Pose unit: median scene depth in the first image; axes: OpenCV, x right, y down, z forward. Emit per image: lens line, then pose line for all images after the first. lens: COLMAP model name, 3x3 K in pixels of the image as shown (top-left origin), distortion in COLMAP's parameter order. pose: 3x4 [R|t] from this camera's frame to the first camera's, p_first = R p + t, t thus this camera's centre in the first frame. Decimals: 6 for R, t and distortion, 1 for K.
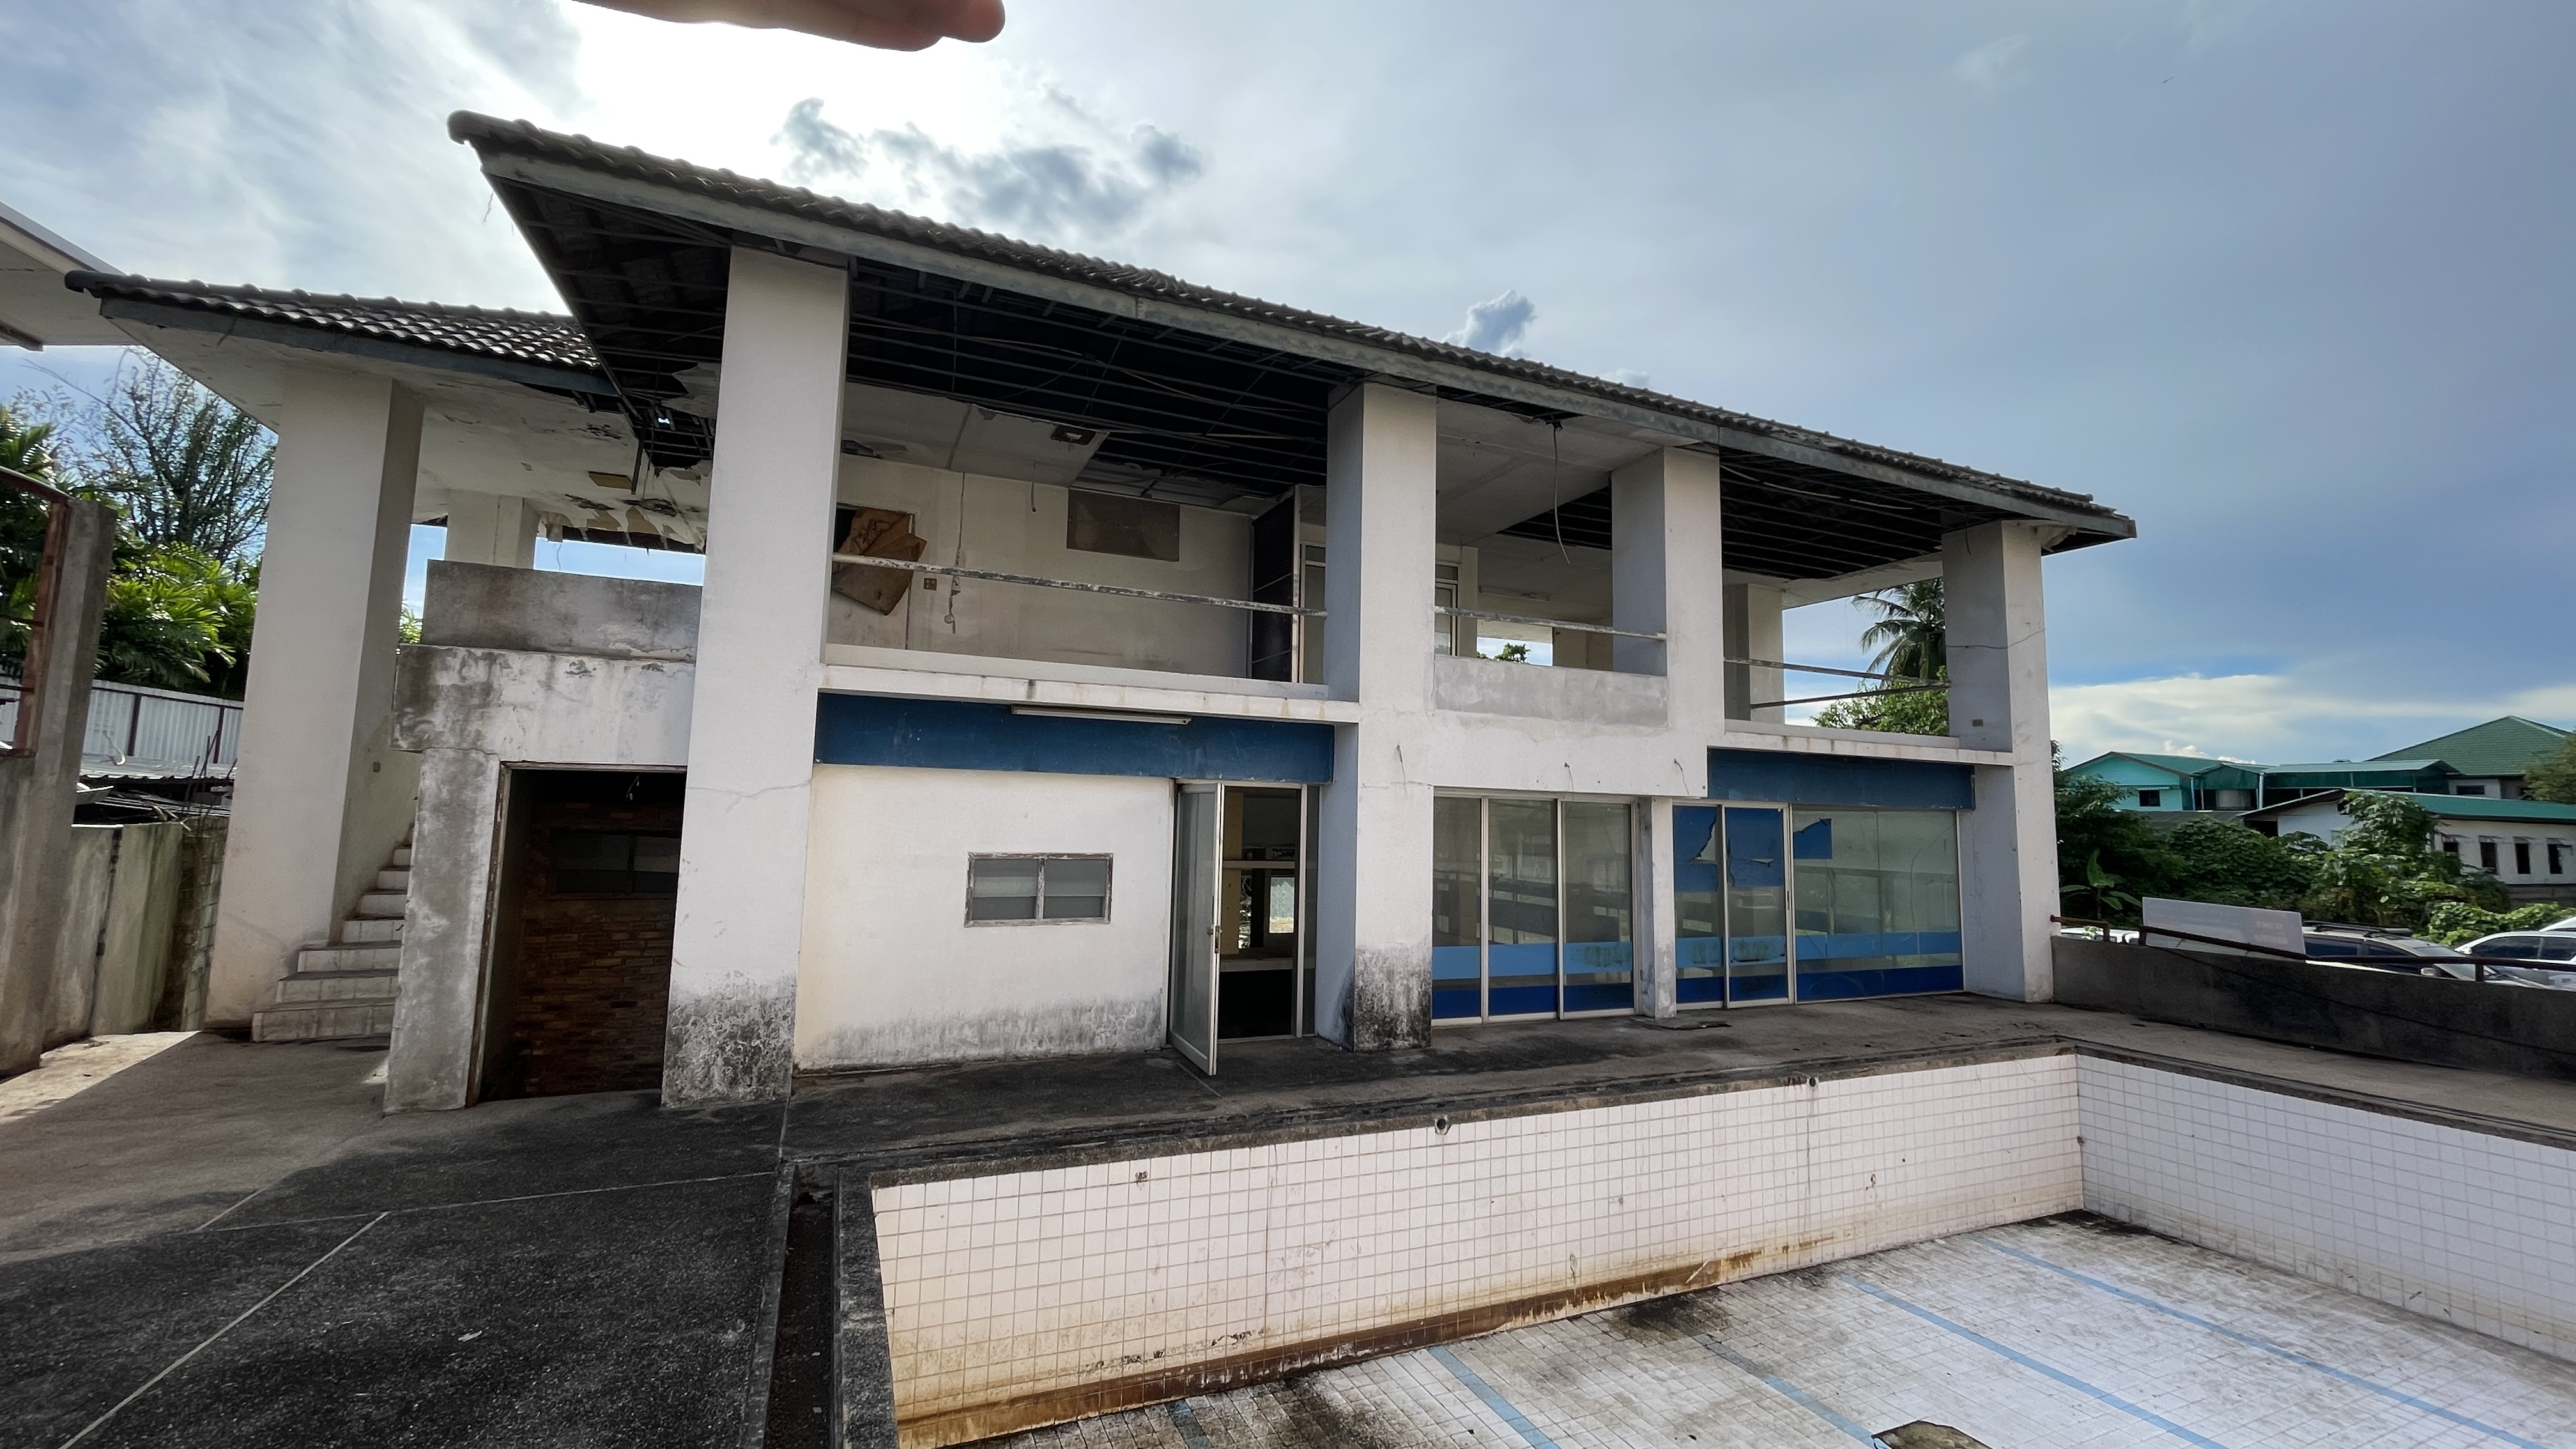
lens RADIAL K [[1030.2, 0, 1290.2], [0, 1030.2, 707.6], [0, 0, 1]] dist [-0.005422, -0.000128]
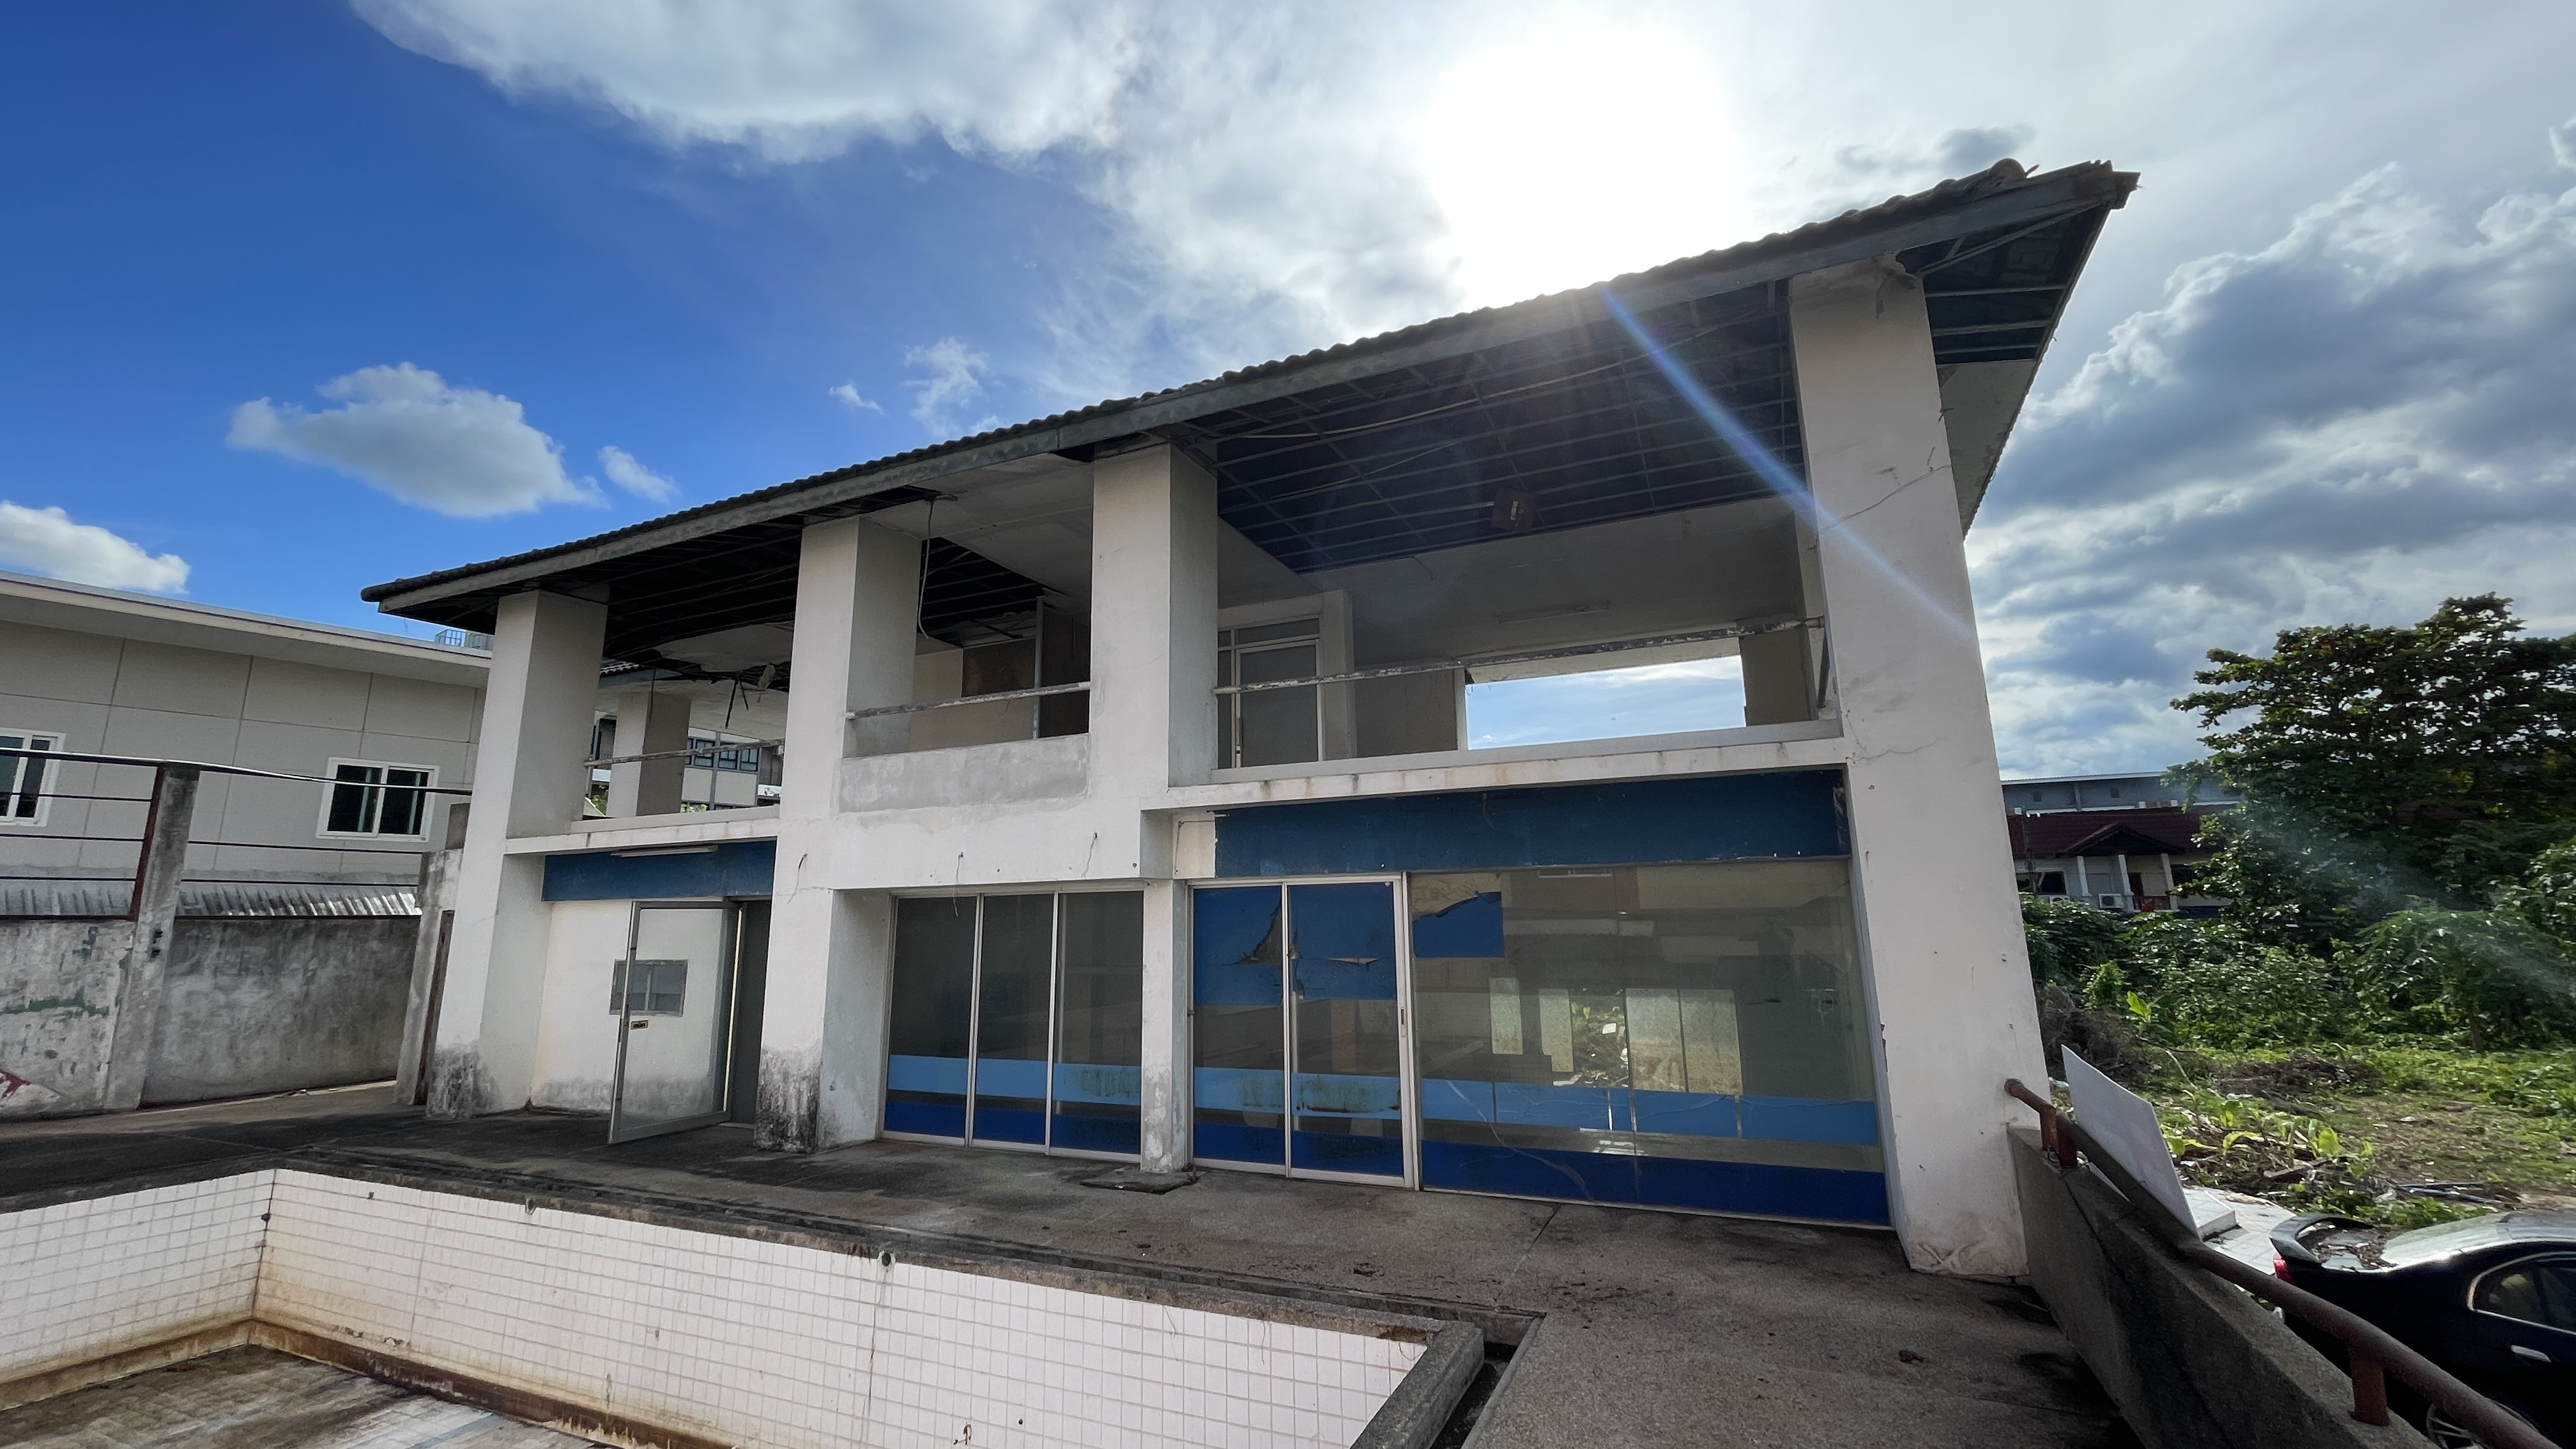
lens RADIAL K [[1051.1, 0, 1286.3], [0, 1051.1, 708.3], [0, 0, 1]] dist [0.006538, 0.000503]
pose [[0.659645, -0.184056, -0.728692, 1.267050], [0.108878, 0.982725, -0.149660, 0.108696], [0.743649, 0.019384, 0.668289, 0.656003]]
